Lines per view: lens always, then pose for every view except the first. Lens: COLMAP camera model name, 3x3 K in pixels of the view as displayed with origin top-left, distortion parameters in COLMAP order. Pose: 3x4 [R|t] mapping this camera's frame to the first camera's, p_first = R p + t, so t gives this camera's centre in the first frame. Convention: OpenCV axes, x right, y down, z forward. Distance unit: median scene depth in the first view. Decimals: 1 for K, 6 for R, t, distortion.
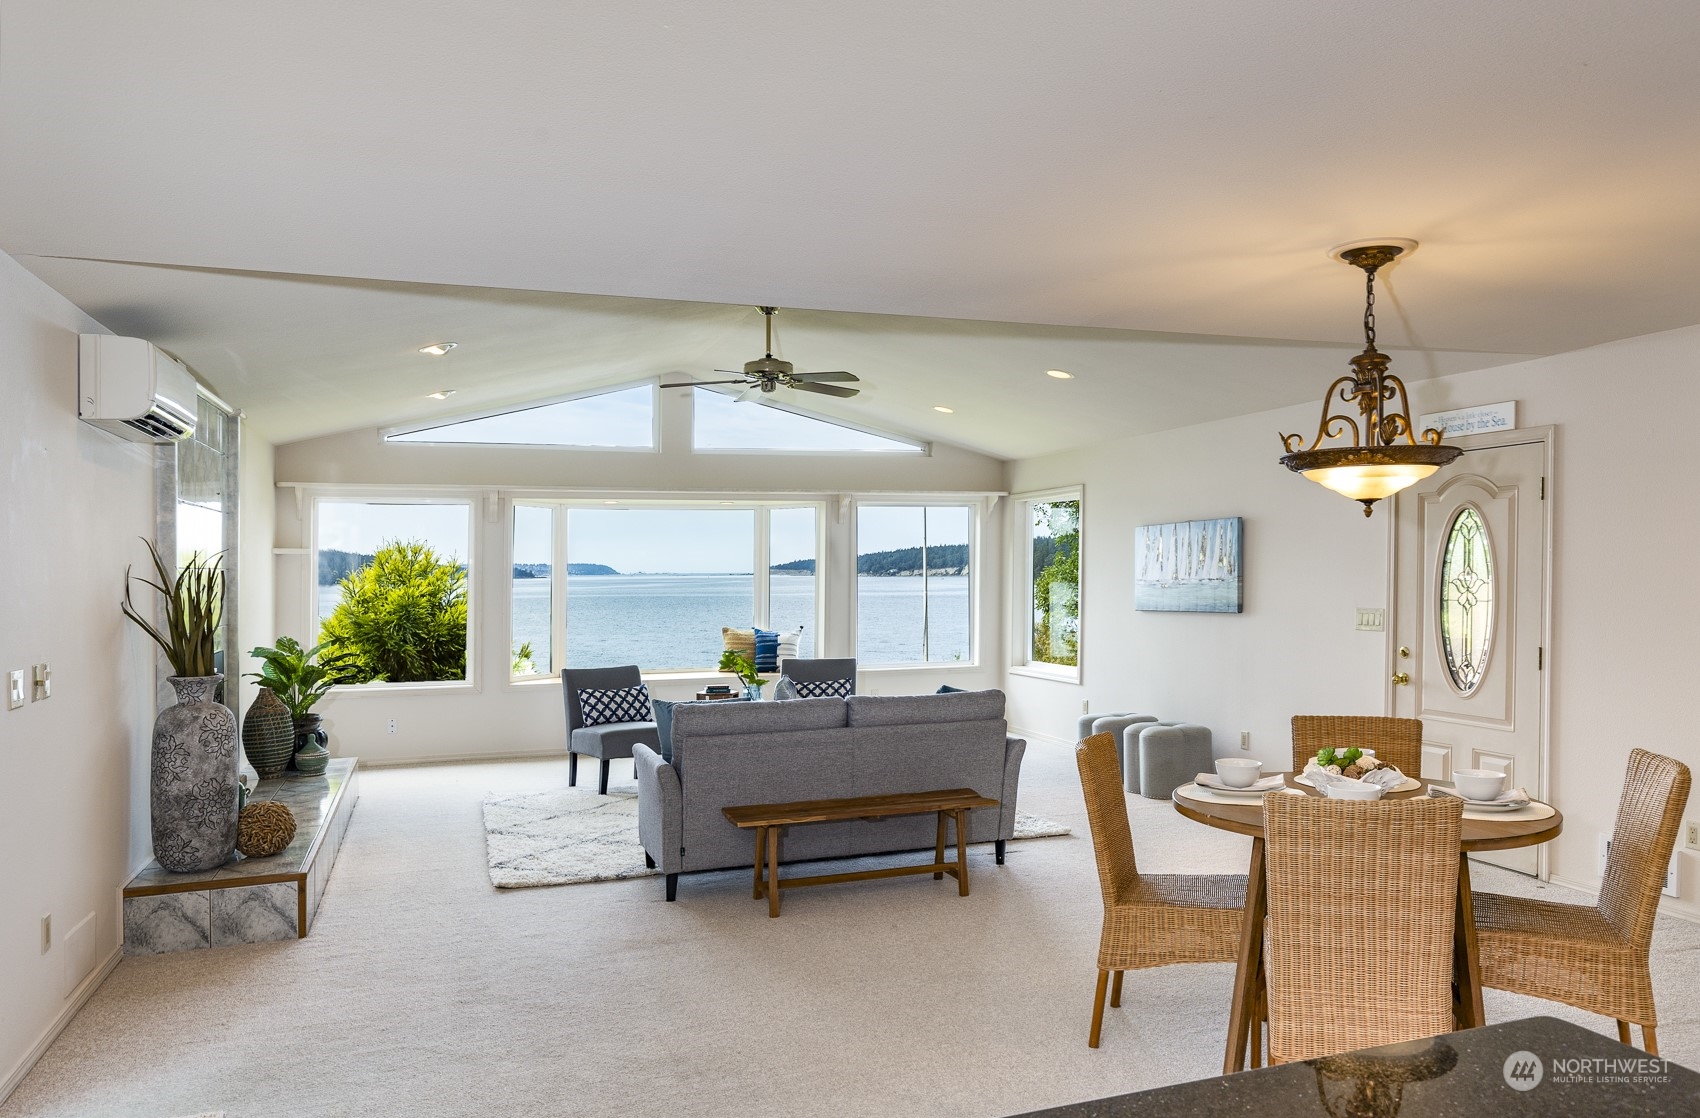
lens RADIAL K [[1158.9, 0, 852.2], [0, 1158.9, 554.5], [0, 0, 1]] dist [-0.000092, 0.003704]
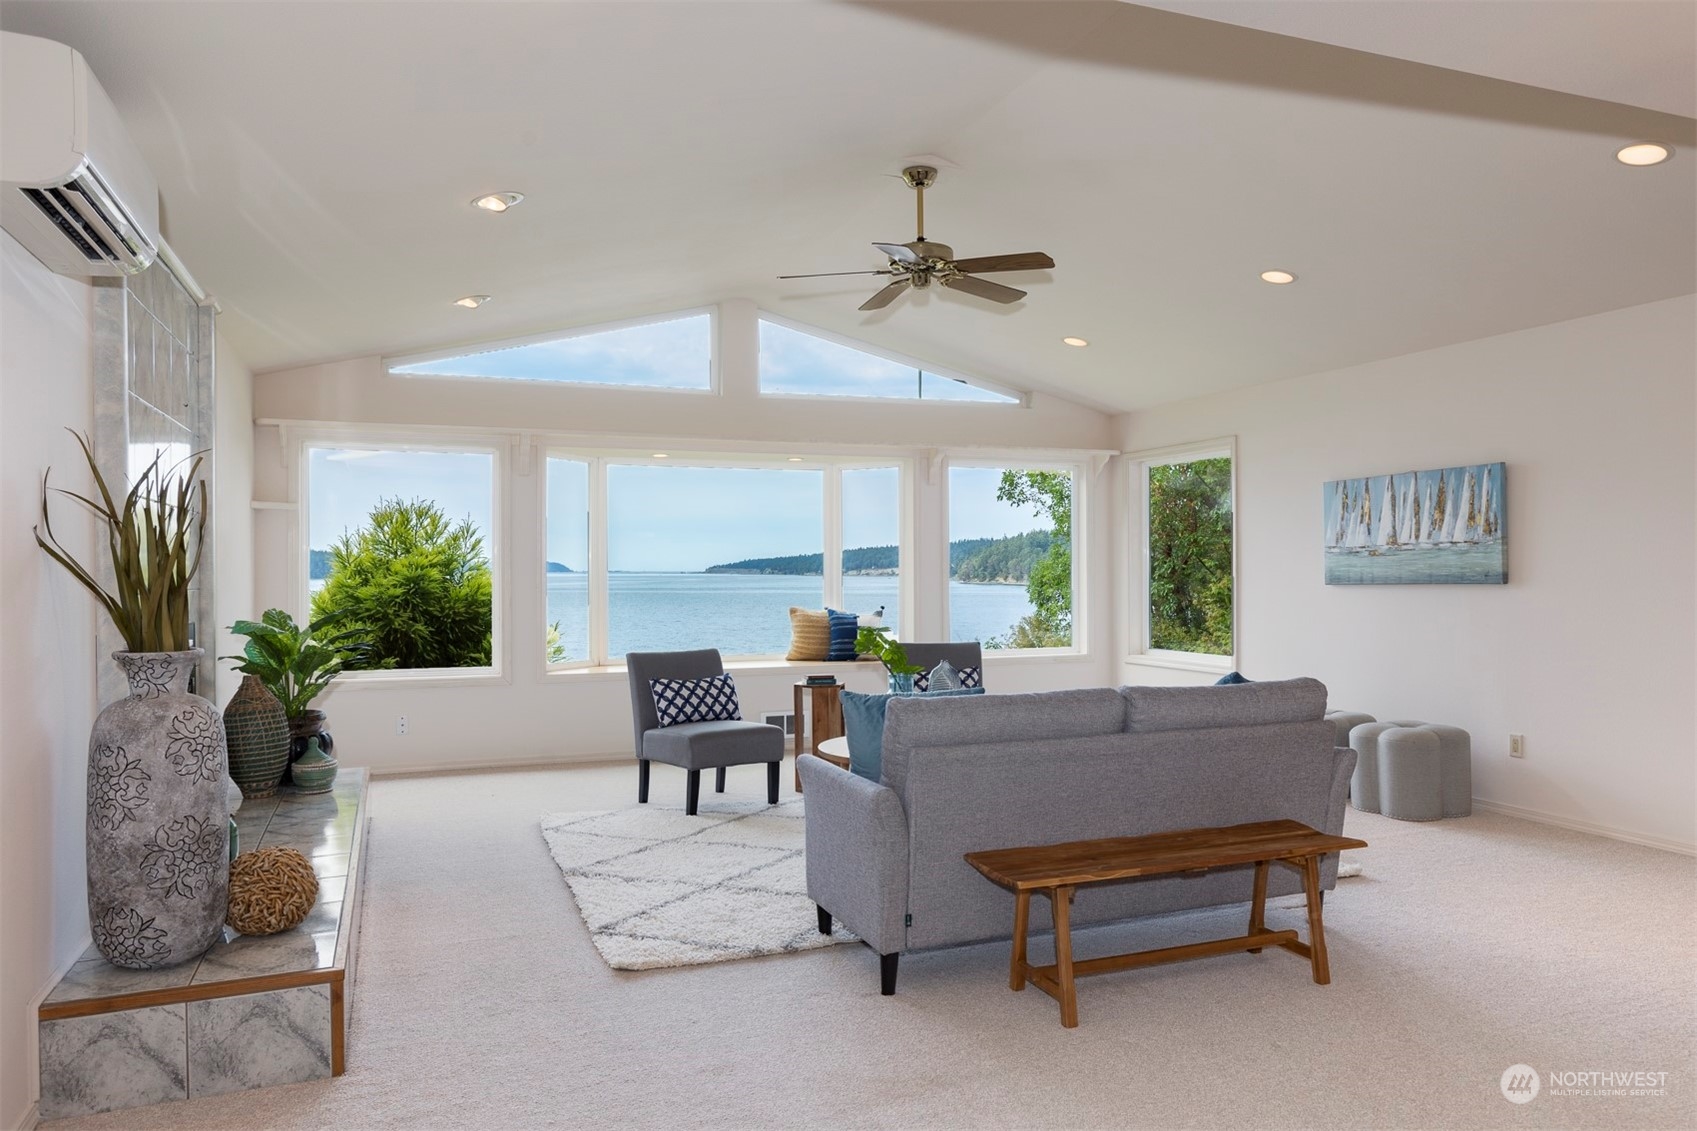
lens RADIAL K [[1156.9, 0, 848.0], [0, 1156.9, 574.2], [0, 0, 1]] dist [-0.000092, 0.003704]
pose [[0.999583, 0.004956, 0.028449, -0.172907], [-0.005557, 0.999762, 0.021076, 0.038952], [-0.028337, -0.021226, 0.999373, 0.297906]]
